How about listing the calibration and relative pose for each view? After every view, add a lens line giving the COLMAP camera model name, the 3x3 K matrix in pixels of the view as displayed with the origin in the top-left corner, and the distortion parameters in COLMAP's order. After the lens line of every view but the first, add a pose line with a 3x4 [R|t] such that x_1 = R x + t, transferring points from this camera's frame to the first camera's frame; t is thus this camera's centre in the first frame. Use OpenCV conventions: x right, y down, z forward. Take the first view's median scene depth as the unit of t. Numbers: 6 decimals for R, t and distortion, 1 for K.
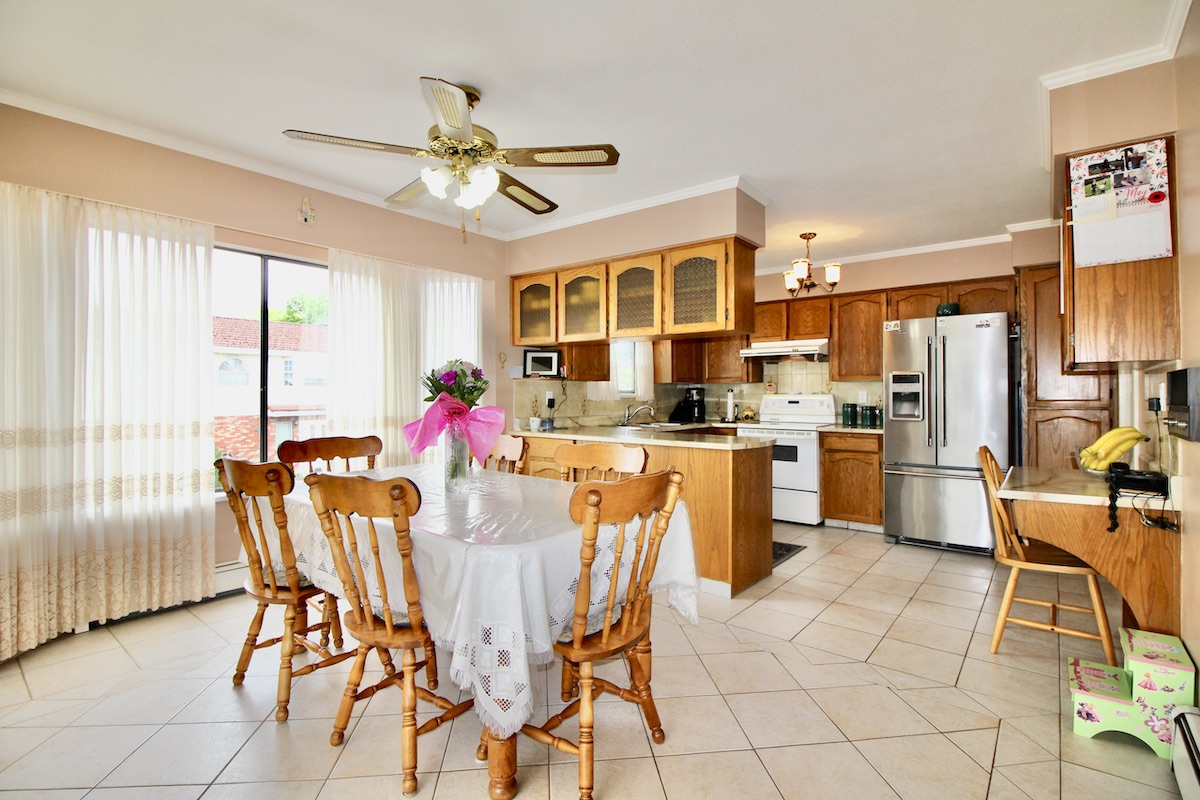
lens RADIAL K [[555.8, 0, 600.0], [0, 555.8, 400.0], [0, 0, 1]] dist [-0.019923, -0.000541]
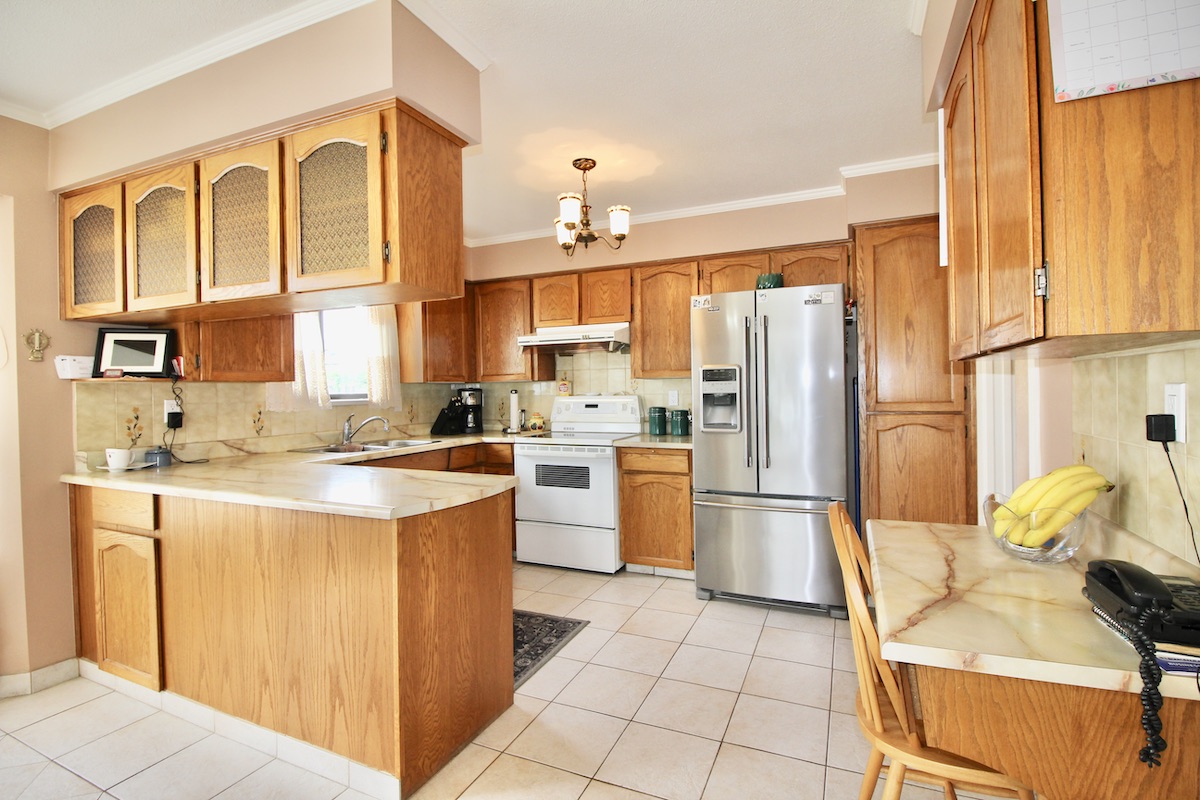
lens RADIAL K [[555.8, 0, 600.0], [0, 555.8, 400.0], [0, 0, 1]] dist [-0.019923, -0.000541]
pose [[0.964607, -0.017550, 0.263107, 0.202365], [0.015662, 0.999834, 0.009272, -0.014079], [-0.263226, -0.004823, 0.964722, 0.325129]]
